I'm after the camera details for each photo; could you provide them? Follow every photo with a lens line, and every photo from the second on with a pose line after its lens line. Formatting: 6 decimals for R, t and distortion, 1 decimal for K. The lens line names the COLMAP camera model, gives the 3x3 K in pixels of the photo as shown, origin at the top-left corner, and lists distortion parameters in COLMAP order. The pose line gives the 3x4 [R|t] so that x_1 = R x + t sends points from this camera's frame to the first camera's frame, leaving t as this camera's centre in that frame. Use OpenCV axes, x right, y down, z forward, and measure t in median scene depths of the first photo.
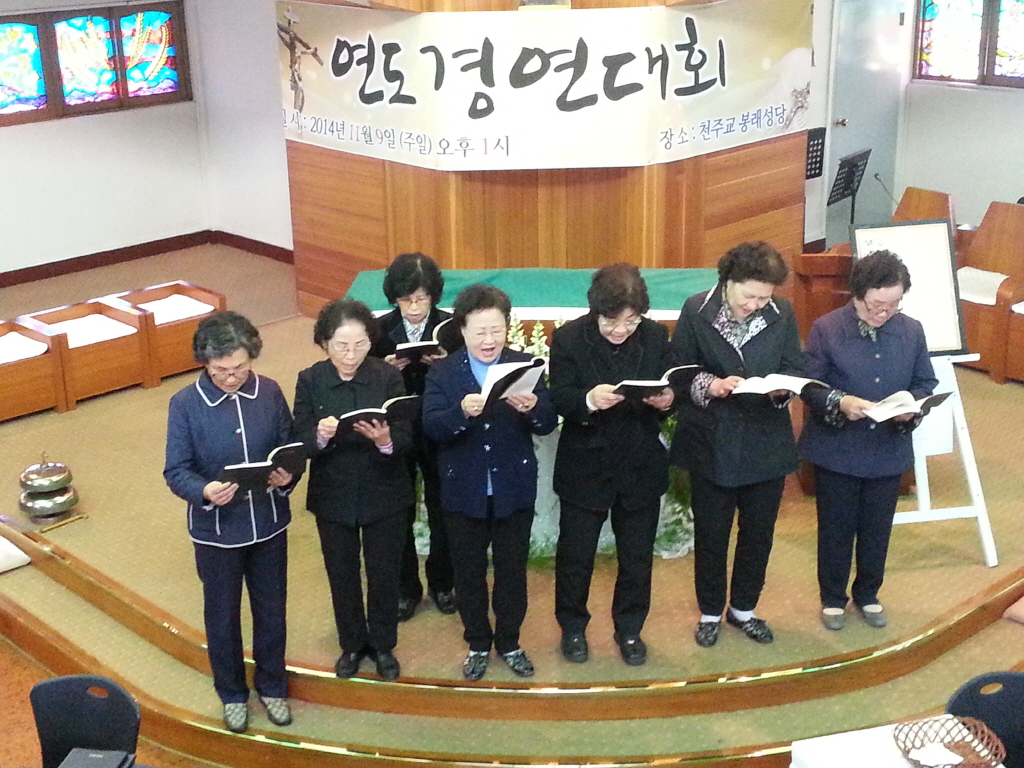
lens RADIAL K [[1532.7, 0, 493.0], [0, 1532.7, 372.4], [0, 0, 1]] dist [0.071701, 0.067437]
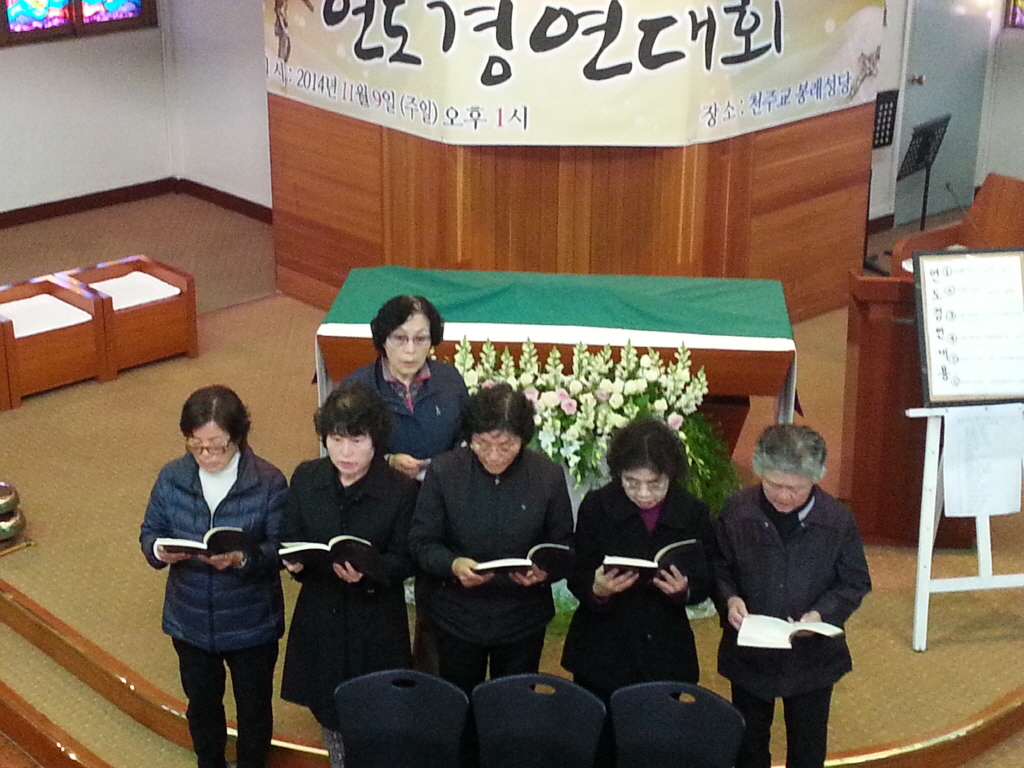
lens RADIAL K [[1849.6, 0, 477.3], [0, 1849.6, 363.8], [0, 0, 1]] dist [0.033933, 0.263270]
pose [[0.999444, 0.032034, -0.009293, -0.003284], [-0.031725, 0.998995, 0.031675, -0.039988], [0.010298, -0.031362, 0.999455, -0.042796]]
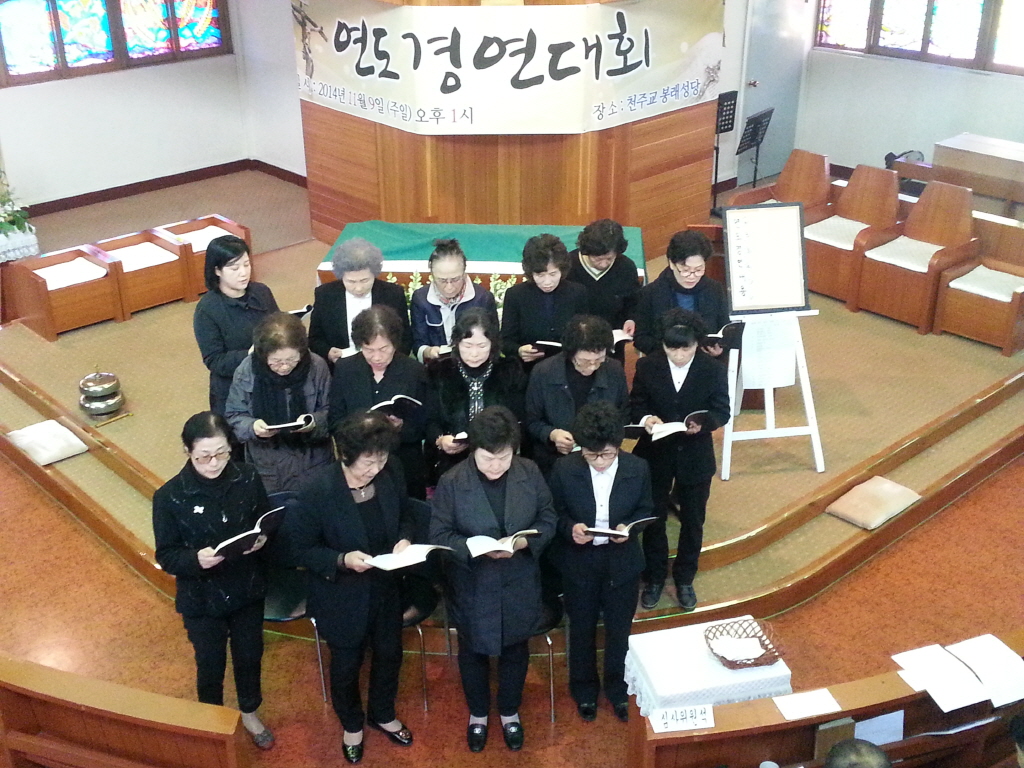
lens RADIAL K [[1210.7, 0, 492.0], [0, 1210.7, 381.6], [0, 0, 1]] dist [0.124671, -0.193178]
pose [[0.999802, 0.018580, -0.007167, 0.035883], [-0.017623, 0.993082, 0.116097, -0.045743], [0.009274, -0.115948, 0.993212, -0.012068]]
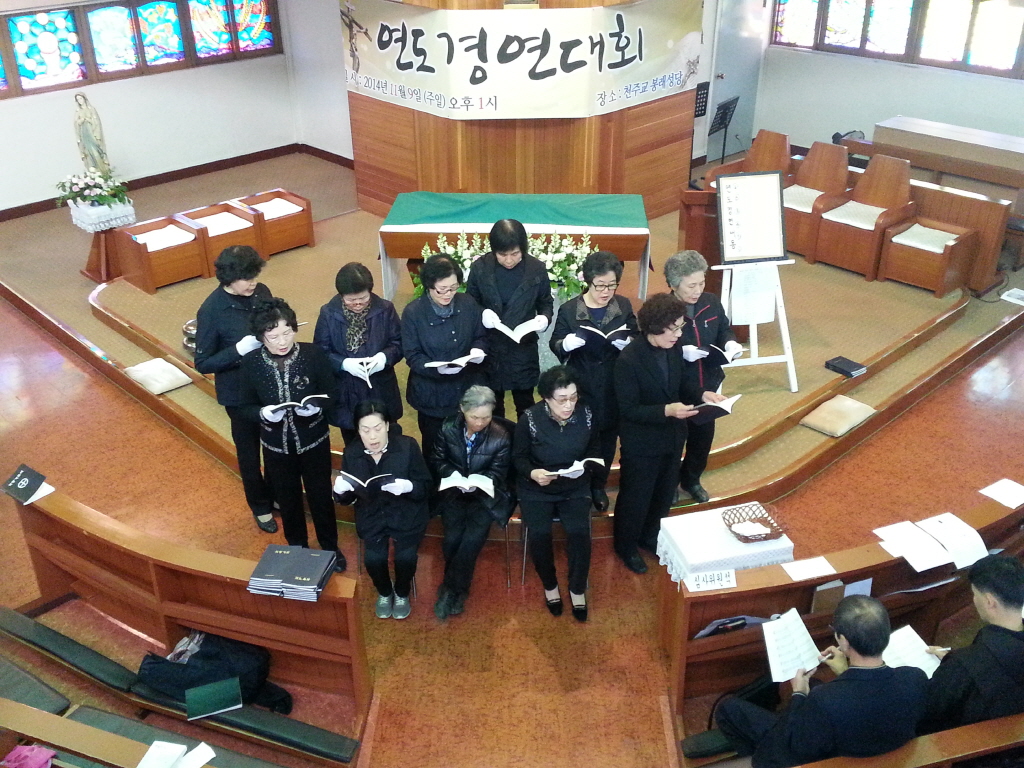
lens RADIAL K [[1005.5, 0, 498.5], [0, 1005.5, 380.8], [0, 0, 1]] dist [0.149286, -0.269558]
pose [[0.999900, 0.007138, 0.012216, 0.001803], [-0.009009, 0.986962, 0.160699, -0.037243], [-0.010910, -0.160793, 0.986928, -0.024873]]
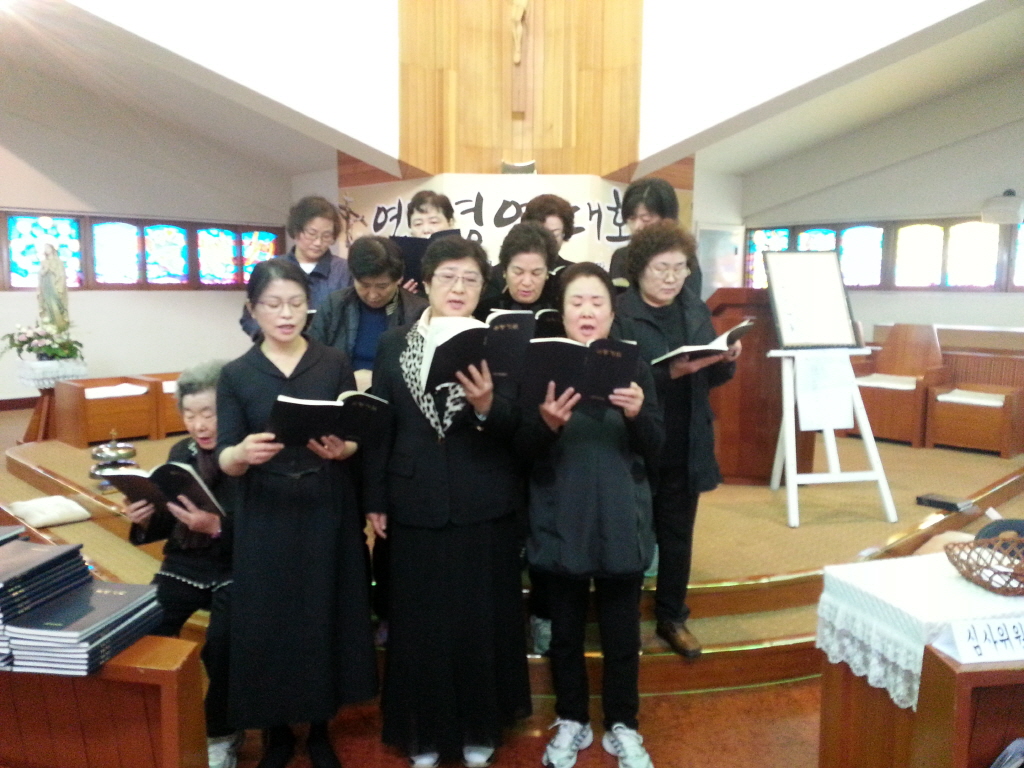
lens RADIAL K [[846.9, 0, 500.9], [0, 846.9, 359.4], [0, 0, 1]] dist [0.115286, -0.188196]
pose [[0.999142, 0.028797, 0.029772, -0.002524], [-0.021530, 0.975115, -0.220650, 0.108338], [-0.035385, 0.219819, 0.974899, 0.232091]]
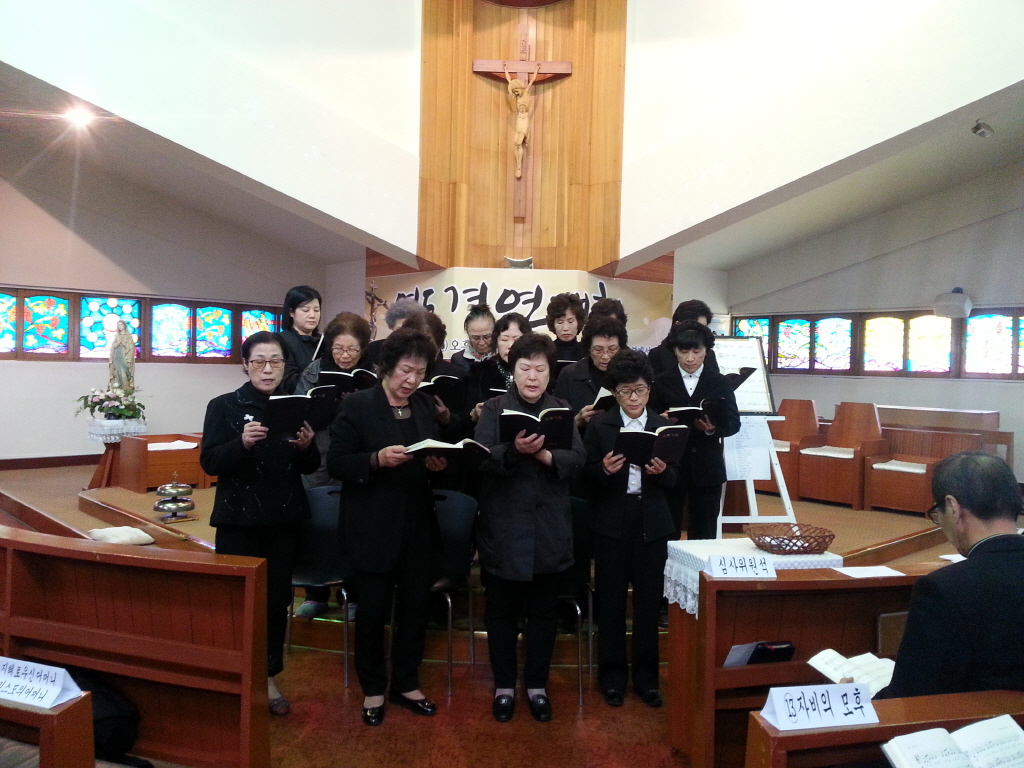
lens RADIAL K [[846.9, 0, 500.9], [0, 846.9, 359.4], [0, 0, 1]] dist [0.115286, -0.188196]
pose [[0.998782, 0.049248, -0.003040, 0.020913], [-0.047729, 0.948672, -0.312638, 0.149798], [-0.012513, 0.312402, 0.949867, 0.117533]]
